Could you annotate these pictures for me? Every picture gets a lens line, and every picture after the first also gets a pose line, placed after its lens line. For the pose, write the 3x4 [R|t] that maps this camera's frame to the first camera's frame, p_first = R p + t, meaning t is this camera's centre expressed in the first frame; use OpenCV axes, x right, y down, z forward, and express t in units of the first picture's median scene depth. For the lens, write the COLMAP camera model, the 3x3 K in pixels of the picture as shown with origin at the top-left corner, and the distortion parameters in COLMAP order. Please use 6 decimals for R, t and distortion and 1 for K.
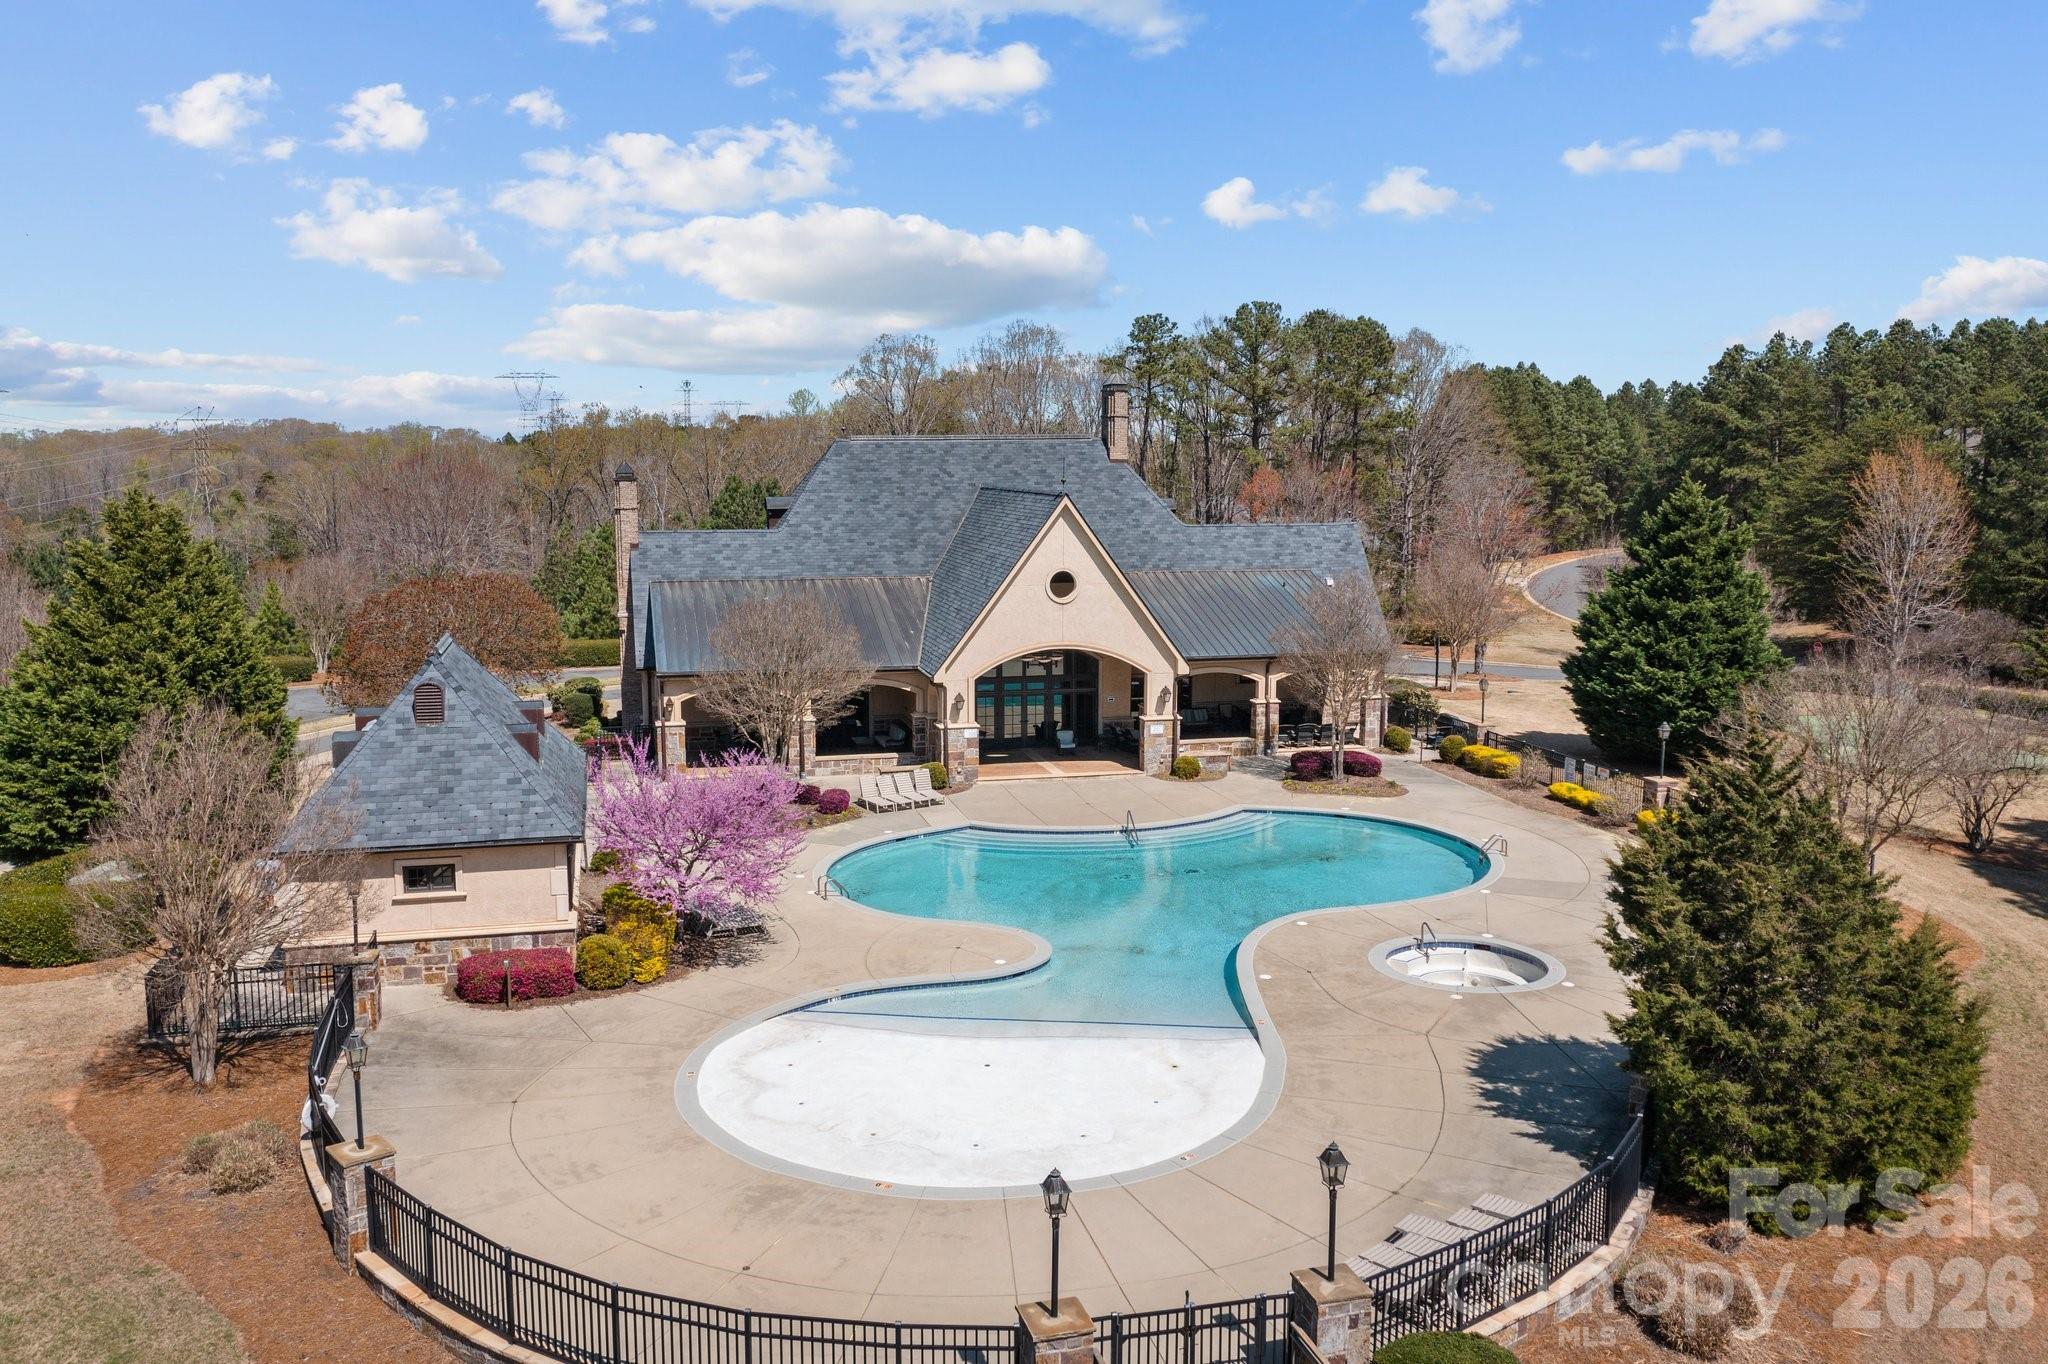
lens RADIAL K [[1624.4, 0, 1026.4], [0, 1624.4, 669.9], [0, 0, 1]] dist [-0.008151, 0.001250]
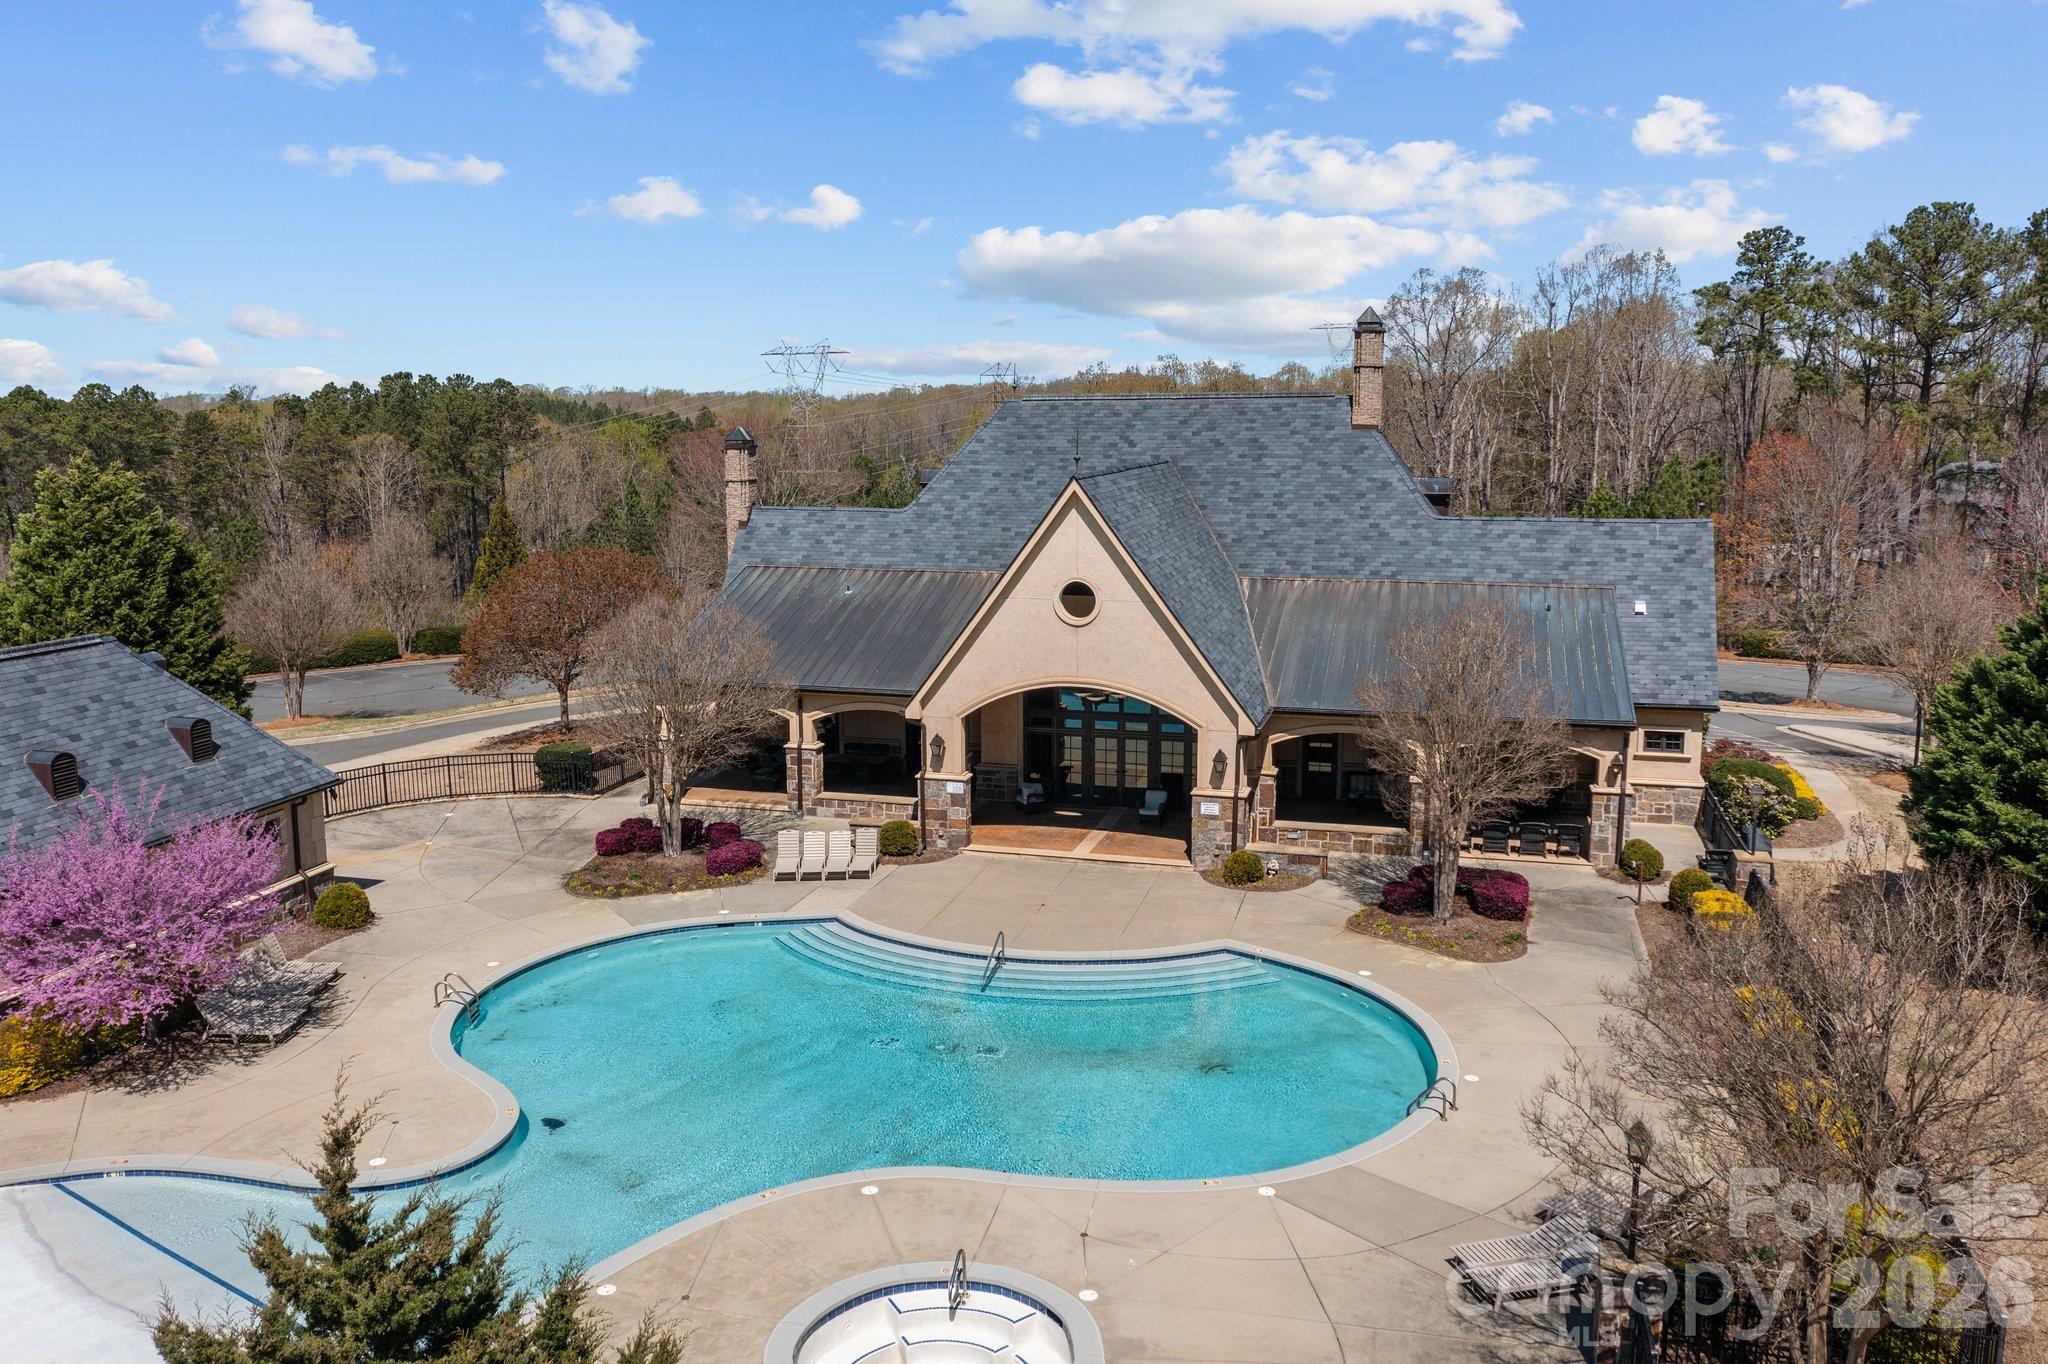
lens RADIAL K [[1624.4, 0, 1026.4], [0, 1624.4, 669.9], [0, 0, 1]] dist [-0.008151, 0.001250]
pose [[0.870340, 0.076571, -0.486461, 0.323971], [-0.062065, 0.997016, 0.045892, -0.047593], [0.488524, -0.009750, 0.872496, 0.311244]]
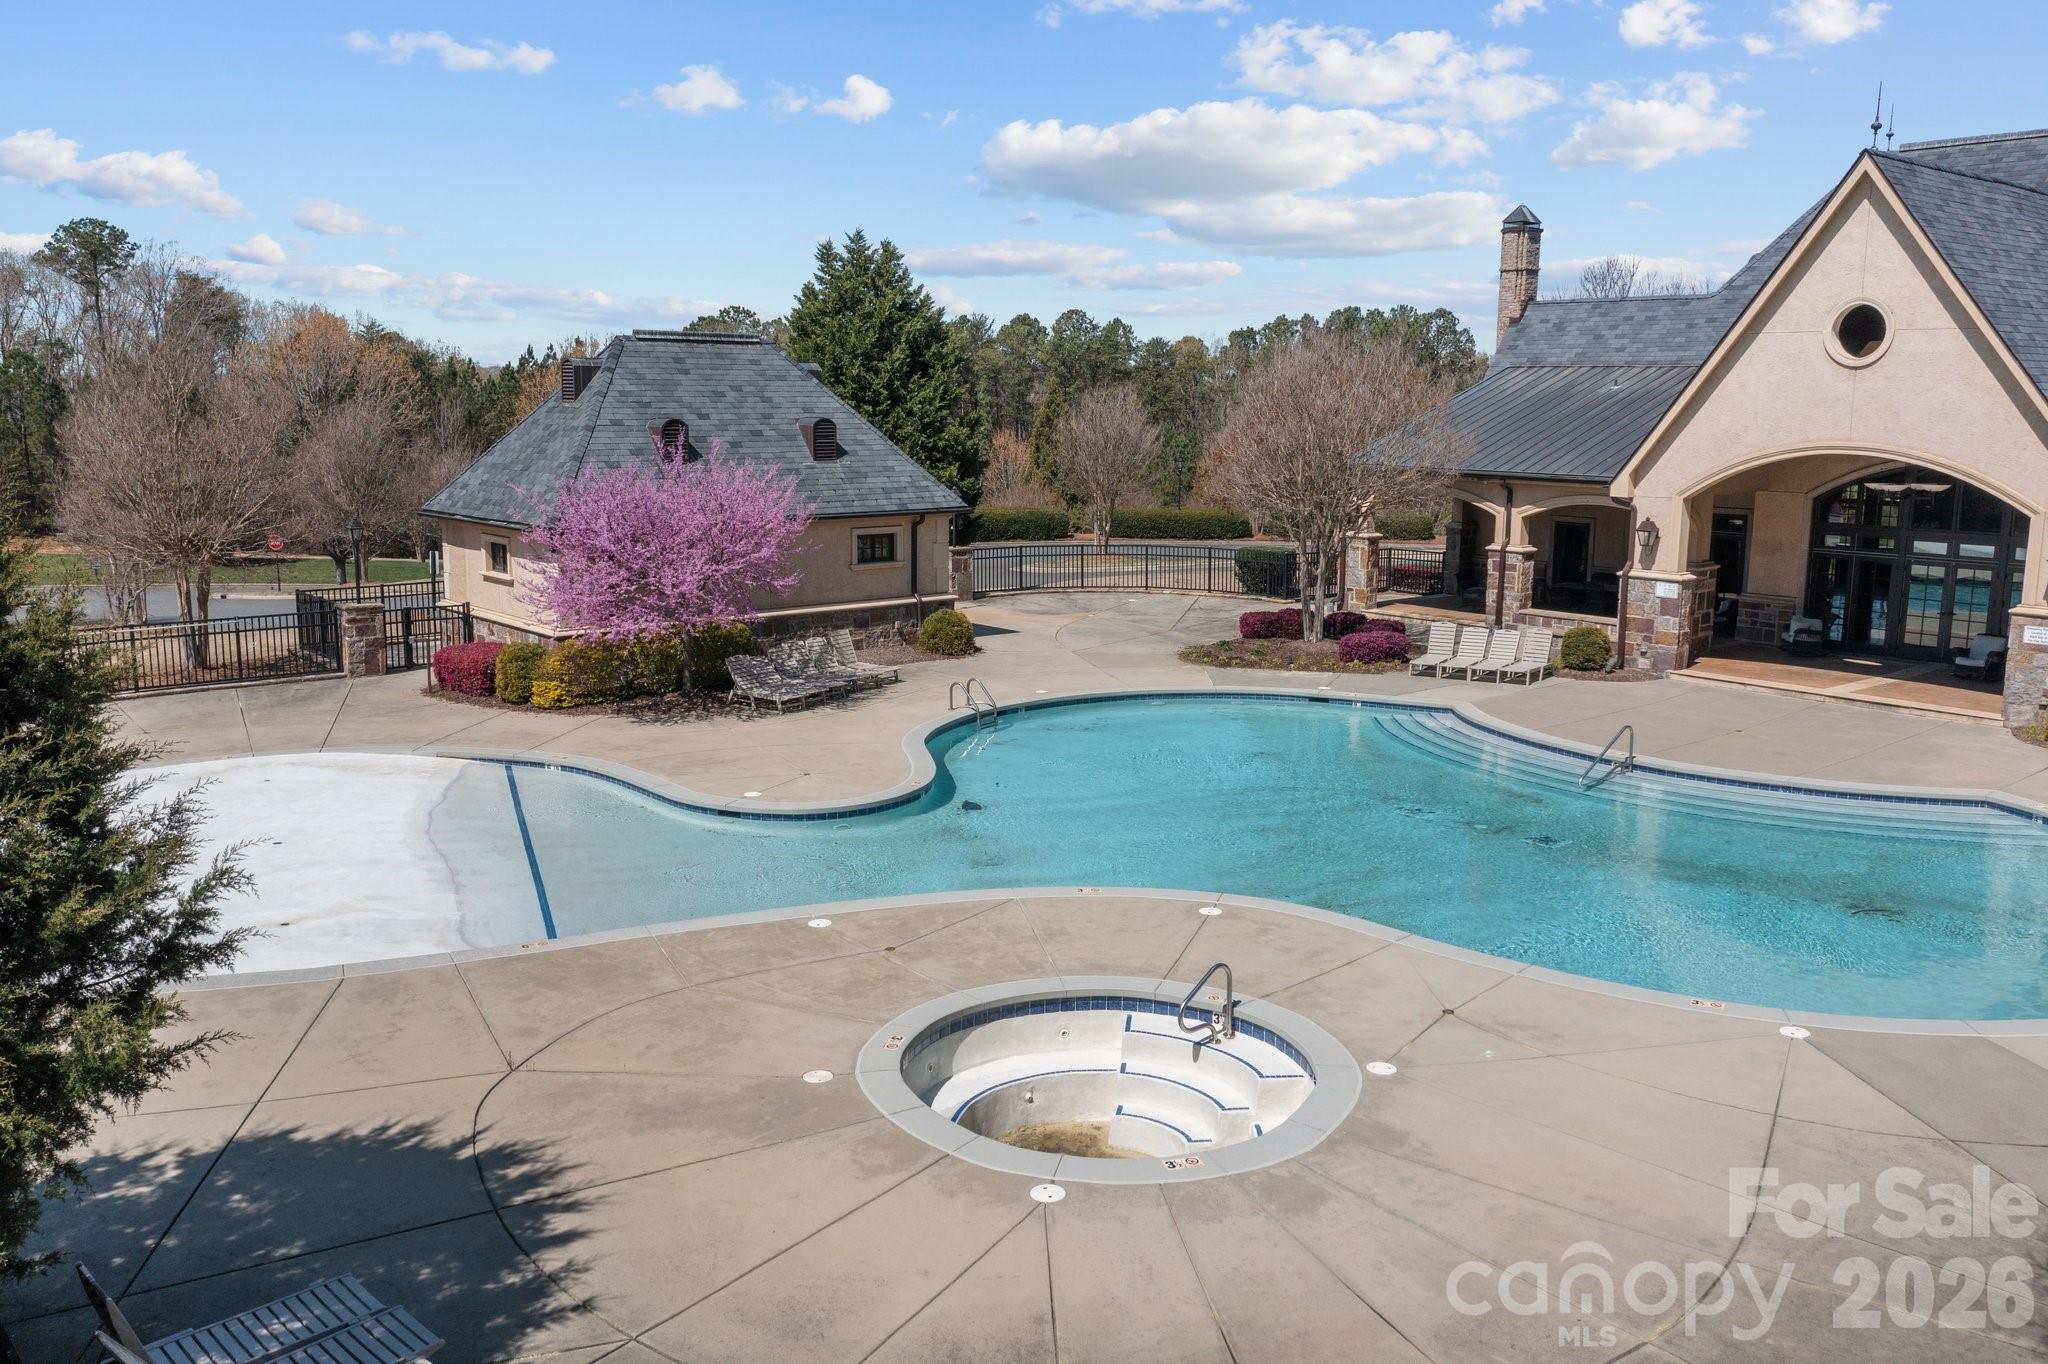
lens RADIAL K [[1624.4, 0, 1026.4], [0, 1624.4, 669.9], [0, 0, 1]] dist [-0.008151, 0.001250]
pose [[0.442032, 0.151506, -0.884112, 0.343914], [-0.123861, 0.986500, 0.107125, 0.029920], [0.888406, 0.062155, 0.454831, 0.472842]]
